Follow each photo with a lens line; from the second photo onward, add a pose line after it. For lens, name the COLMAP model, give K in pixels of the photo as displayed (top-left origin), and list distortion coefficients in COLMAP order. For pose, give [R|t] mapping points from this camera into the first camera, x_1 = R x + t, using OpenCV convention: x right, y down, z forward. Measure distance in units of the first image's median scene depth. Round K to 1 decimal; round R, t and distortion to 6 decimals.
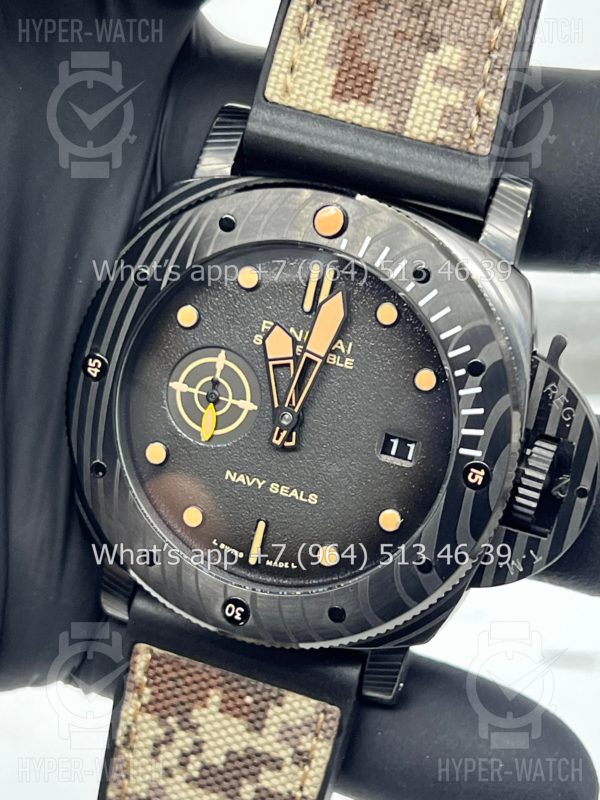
lens RADIAL K [[1863.6, 0, 300.0], [0, 1863.6, 400.0], [0, 0, 1]] dist [0.215762, -1.104226]
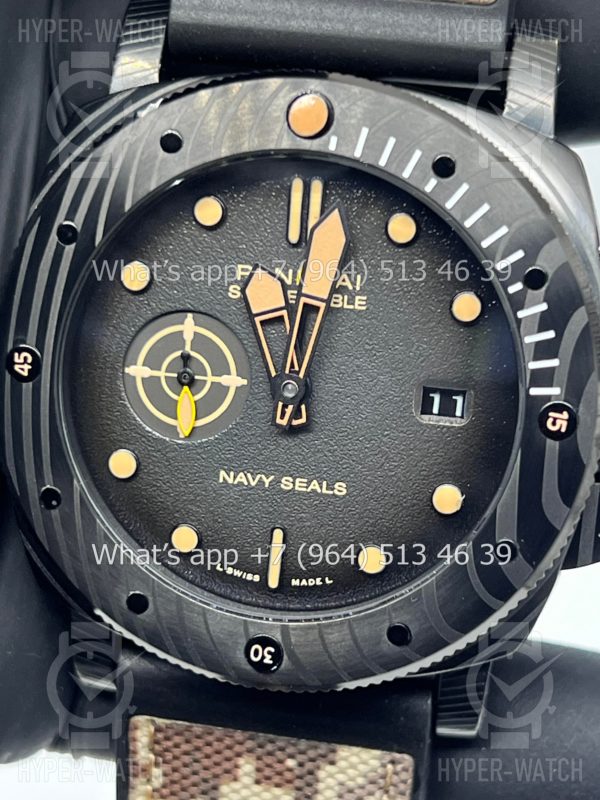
lens RADIAL K [[1863.6, 0, 300.0], [0, 1863.6, 400.0], [0, 0, 1]] dist [0.215762, -1.104226]
pose [[0.984324, -0.162679, 0.068129, -0.054685], [0.162680, 0.986663, 0.005566, 0.010767], [-0.068126, 0.005604, 0.997661, 0.248147]]
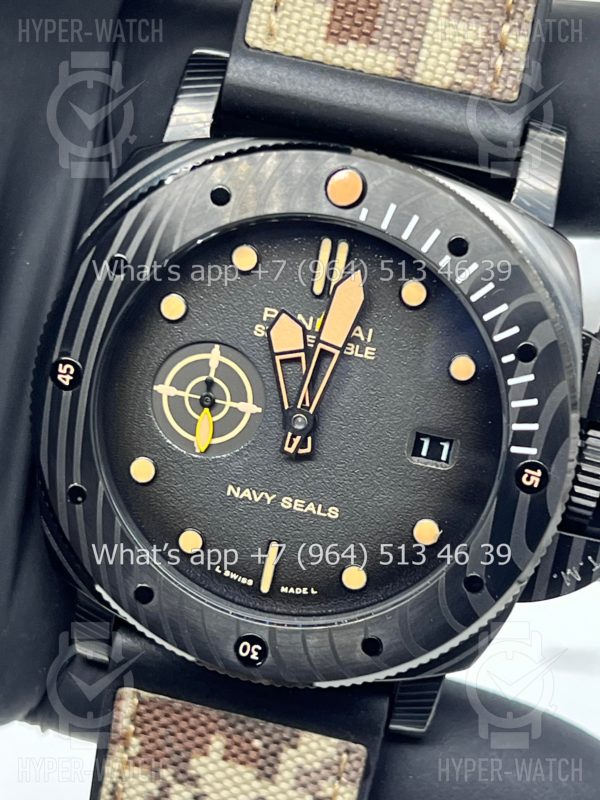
lens RADIAL K [[1863.6, 0, 300.0], [0, 1863.6, 400.0], [0, 0, 1]] dist [0.215762, -1.104226]
pose [[0.990752, -0.060638, 0.121381, -0.108914], [0.055444, 0.997414, 0.045731, -0.038516], [-0.123840, -0.038578, 0.991552, 0.154627]]
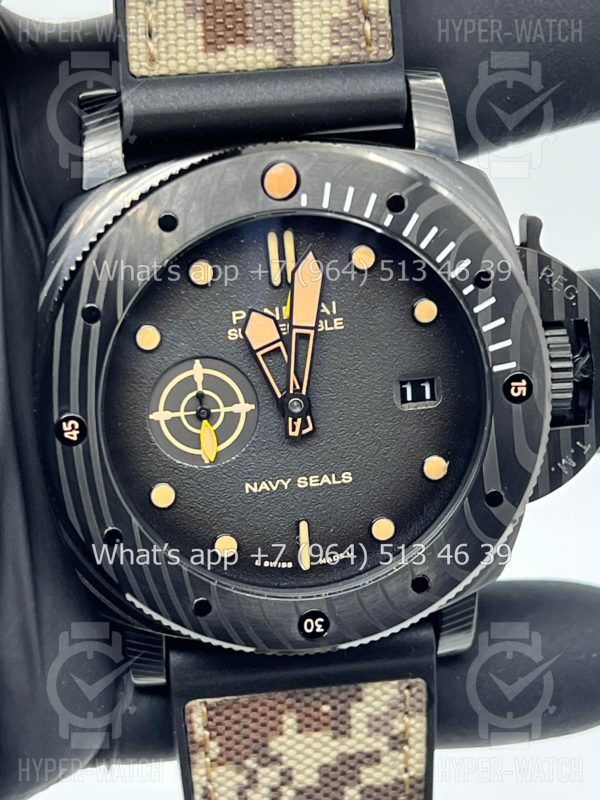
lens RADIAL K [[1863.6, 0, 300.0], [0, 1863.6, 400.0], [0, 0, 1]] dist [0.215762, -1.104226]
pose [[0.888681, -0.359458, 0.284667, -0.258714], [0.343391, 0.933155, 0.106319, -0.086729], [-0.303855, 0.003268, 0.952713, 0.139685]]
